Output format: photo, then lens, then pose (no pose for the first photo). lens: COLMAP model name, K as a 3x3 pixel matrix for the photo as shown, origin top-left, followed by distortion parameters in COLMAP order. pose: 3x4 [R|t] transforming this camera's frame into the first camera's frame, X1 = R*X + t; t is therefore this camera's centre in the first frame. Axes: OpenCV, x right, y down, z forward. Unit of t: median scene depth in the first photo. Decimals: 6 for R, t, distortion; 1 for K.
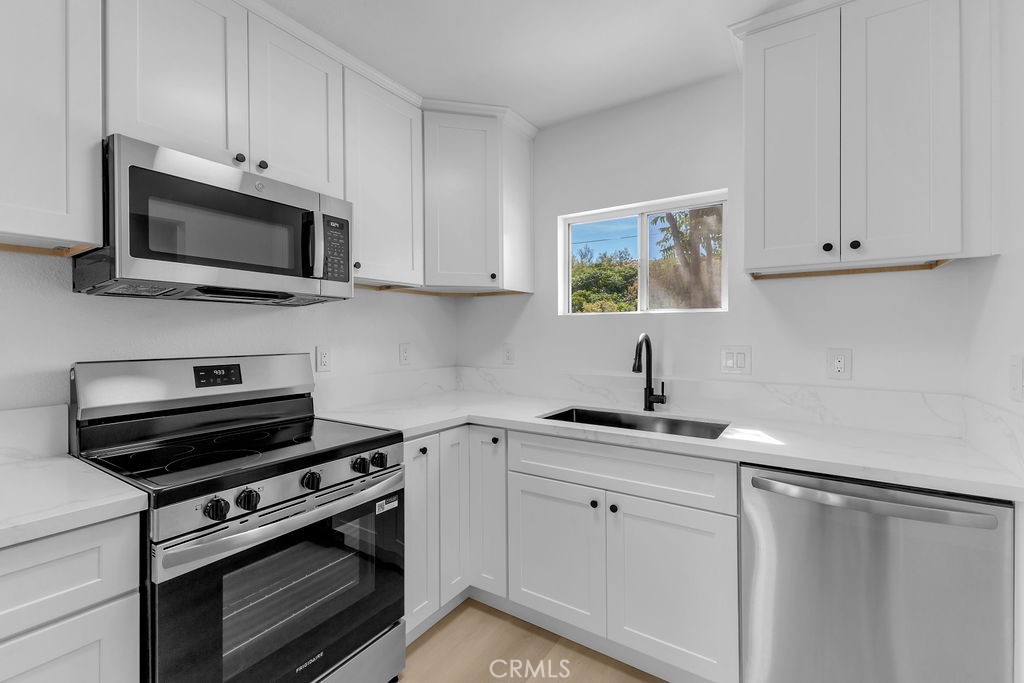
lens RADIAL K [[445.4, 0, 511.0], [0, 445.4, 321.0], [0, 0, 1]] dist [0.006057, -0.000320]
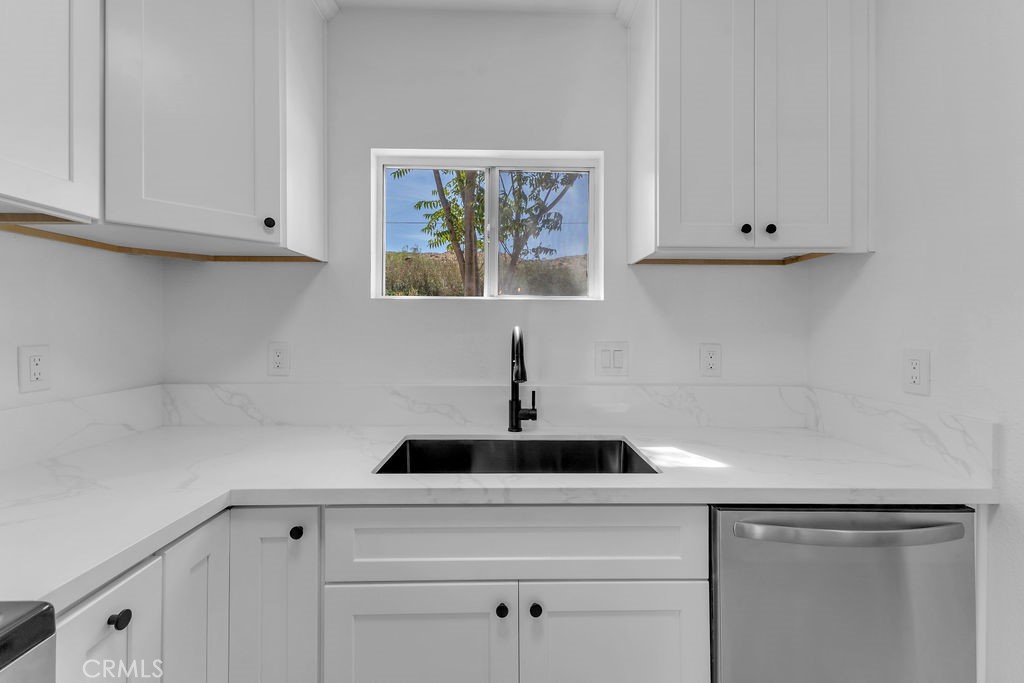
lens RADIAL K [[445.4, 0, 511.0], [0, 445.4, 321.0], [0, 0, 1]] dist [0.006057, -0.000320]
pose [[0.819605, 0.011000, 0.572823, -0.122224], [-0.021047, 0.999719, 0.010916, 0.011075], [-0.572542, -0.021003, 0.819606, 0.408453]]
